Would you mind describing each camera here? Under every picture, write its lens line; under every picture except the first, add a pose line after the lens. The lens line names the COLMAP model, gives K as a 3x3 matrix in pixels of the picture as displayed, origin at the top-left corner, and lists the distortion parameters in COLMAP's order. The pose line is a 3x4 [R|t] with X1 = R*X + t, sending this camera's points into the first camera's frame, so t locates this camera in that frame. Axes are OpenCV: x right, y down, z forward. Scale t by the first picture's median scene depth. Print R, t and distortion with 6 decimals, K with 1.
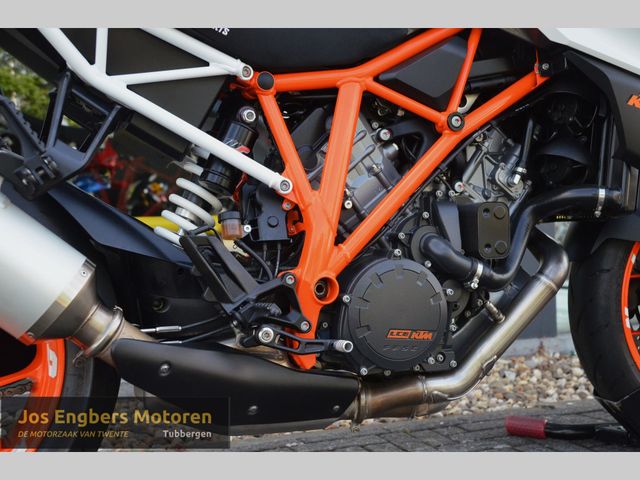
lens RADIAL K [[810.0, 0, 321.5], [0, 810.0, 249.8], [0, 0, 1]] dist [0.071355, 0.023379]
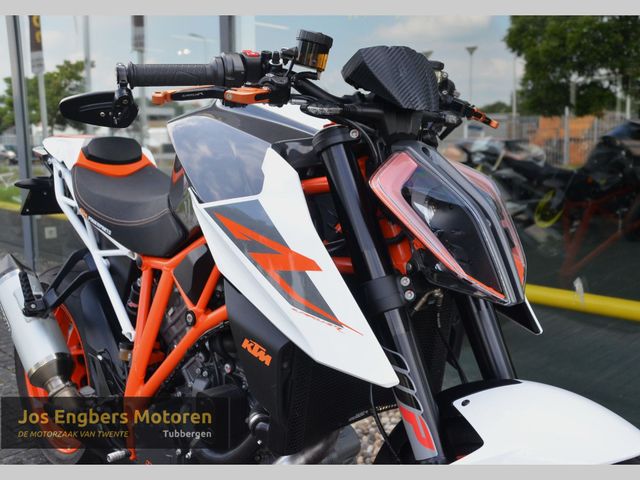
lens RADIAL K [[659.8, 0, 364.9], [0, 659.8, 241.0], [0, 0, 1]] dist [-0.034527, -0.000908]
pose [[0.431340, 0.153239, -0.889080, 1.167861], [-0.052799, 0.988068, 0.144684, -0.443823], [0.900643, -0.015465, 0.434285, 0.864502]]
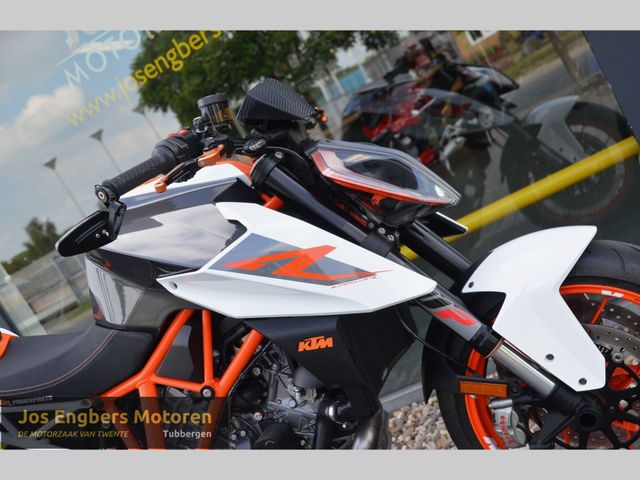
lens RADIAL K [[775.3, 0, 344.3], [0, 775.3, 244.7], [0, 0, 1]] dist [-0.000353, 0.345724]
pose [[0.690992, -0.258664, -0.674999, 1.239822], [0.445129, 0.888001, 0.115388, -0.426543], [0.569552, -0.380194, 0.728740, 0.359919]]
